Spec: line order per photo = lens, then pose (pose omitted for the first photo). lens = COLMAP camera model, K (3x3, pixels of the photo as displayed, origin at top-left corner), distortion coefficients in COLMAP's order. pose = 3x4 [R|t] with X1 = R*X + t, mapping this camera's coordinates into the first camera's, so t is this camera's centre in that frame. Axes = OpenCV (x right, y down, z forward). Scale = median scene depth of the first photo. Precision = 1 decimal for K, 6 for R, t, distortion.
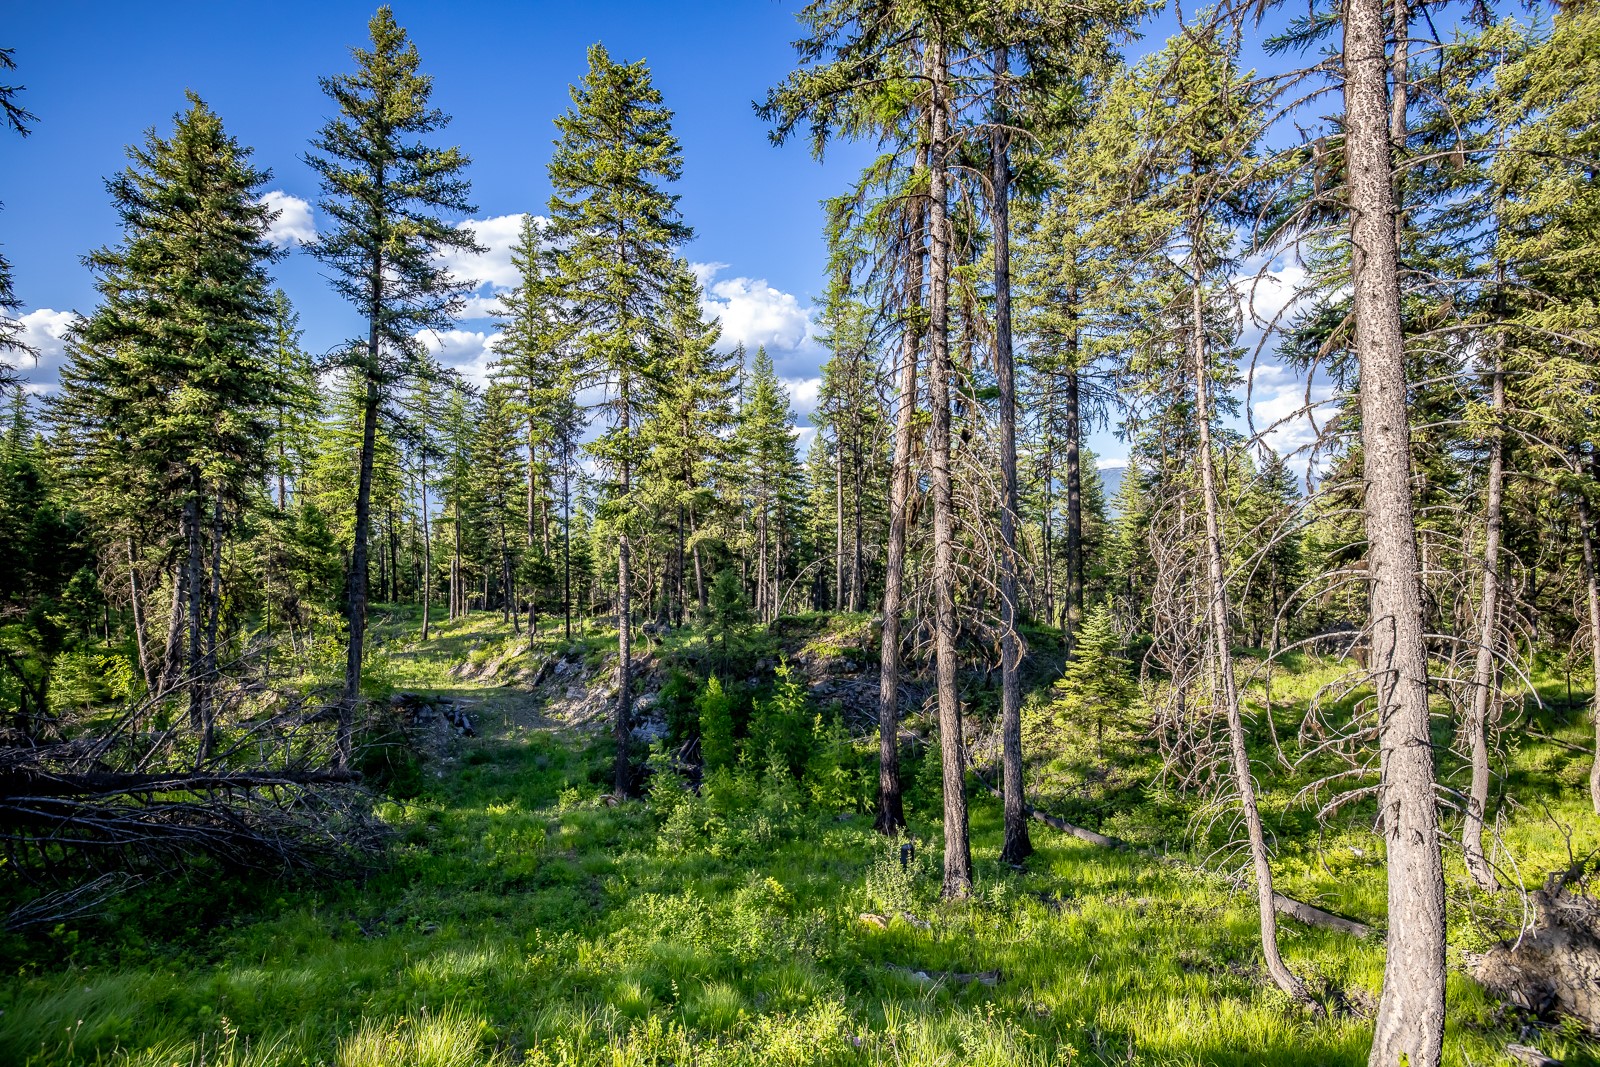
lens RADIAL K [[799.6, 0, 800.0], [0, 799.6, 533.5], [0, 0, 1]] dist [-0.001466, -0.000126]
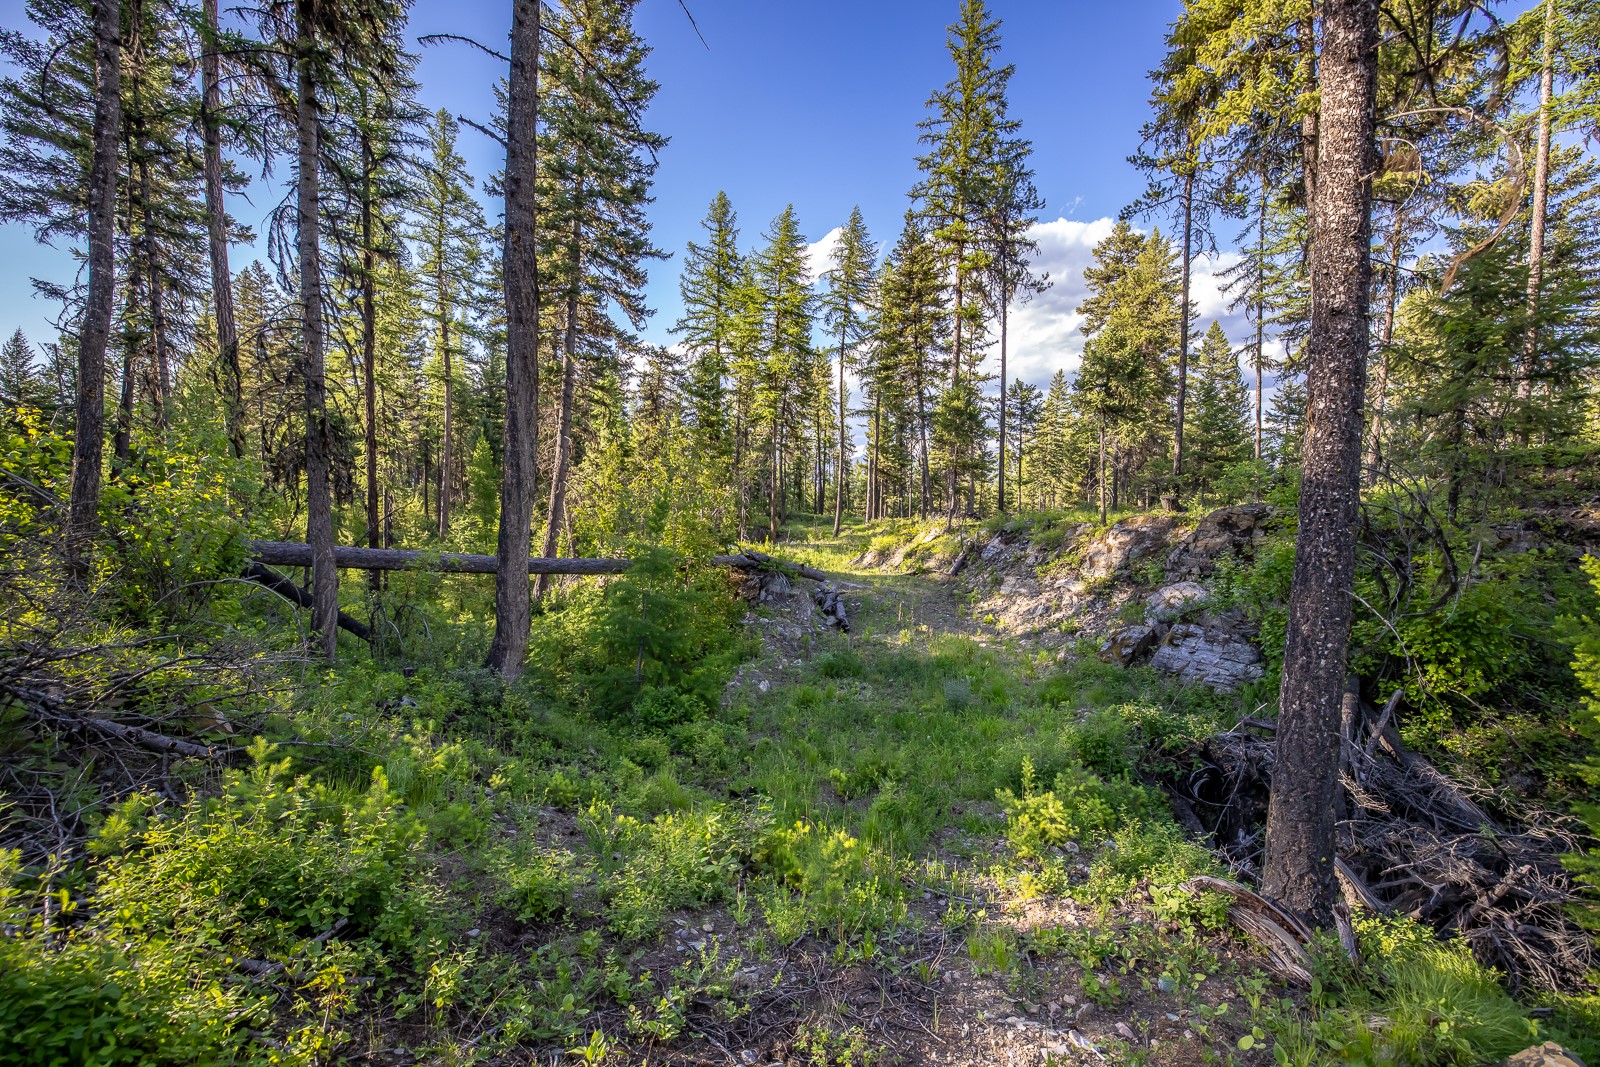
lens RADIAL K [[732.3, 0, 800.0], [0, 732.3, 533.5], [0, 0, 1]] dist [0.002893, 0.000581]
pose [[0.859540, 0.042103, -0.509330, -0.135913], [-0.012567, 0.998041, 0.061293, 0.121683], [0.510913, -0.046283, 0.858385, 0.426813]]
